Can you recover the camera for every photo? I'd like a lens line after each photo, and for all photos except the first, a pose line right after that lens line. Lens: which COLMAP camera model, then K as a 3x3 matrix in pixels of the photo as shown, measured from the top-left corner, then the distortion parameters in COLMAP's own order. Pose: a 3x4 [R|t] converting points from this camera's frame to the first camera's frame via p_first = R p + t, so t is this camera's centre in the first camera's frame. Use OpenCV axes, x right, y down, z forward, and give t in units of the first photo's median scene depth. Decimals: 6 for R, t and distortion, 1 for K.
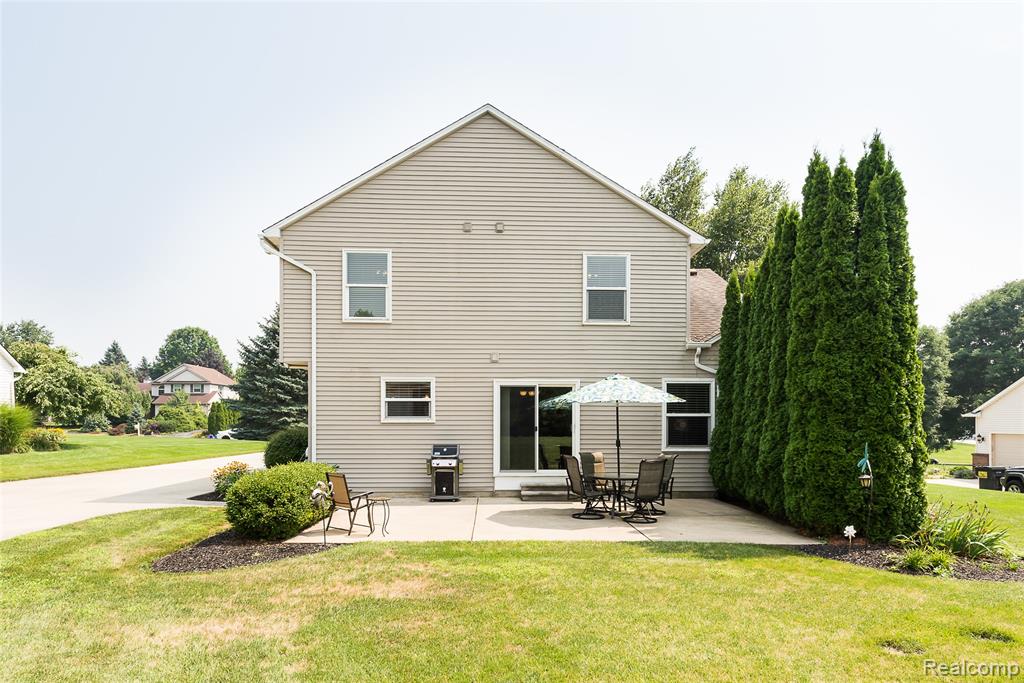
lens RADIAL K [[573.4, 0, 565.4], [0, 573.4, 429.6], [0, 0, 1]] dist [0.002191, -0.000316]
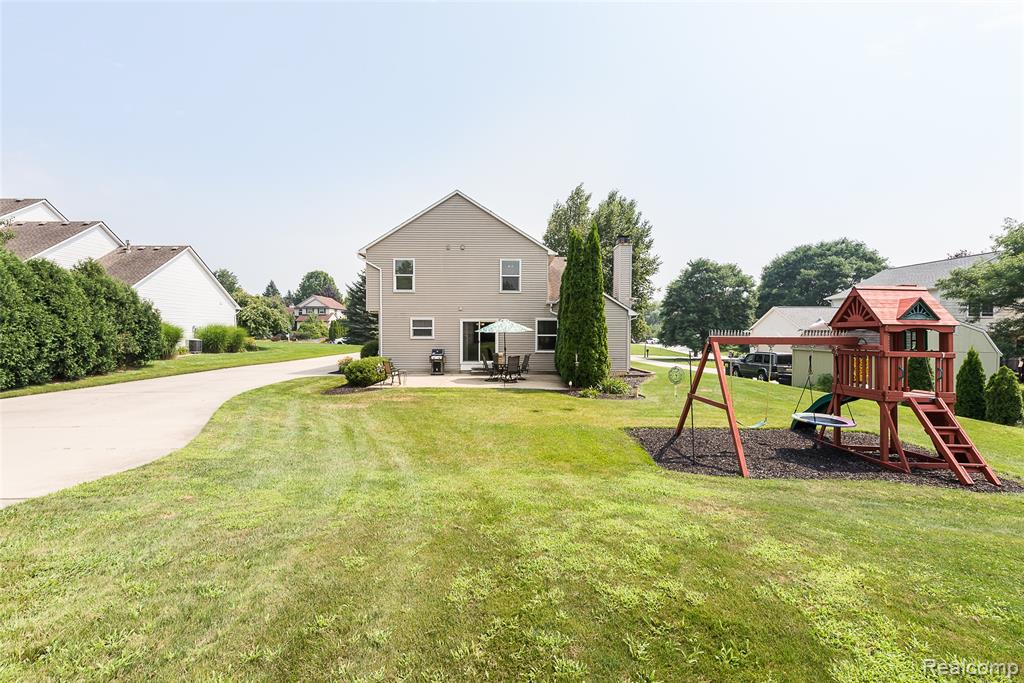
lens RADIAL K [[412.2, 0, 512.0], [0, 412.2, 341.5], [0, 0, 1]] dist [0.000803, 0.000149]
pose [[0.990822, -0.001012, -0.135169, 0.266167], [0.002870, 0.999904, 0.013549, -0.021538], [0.135142, -0.013813, 0.990730, -0.485706]]
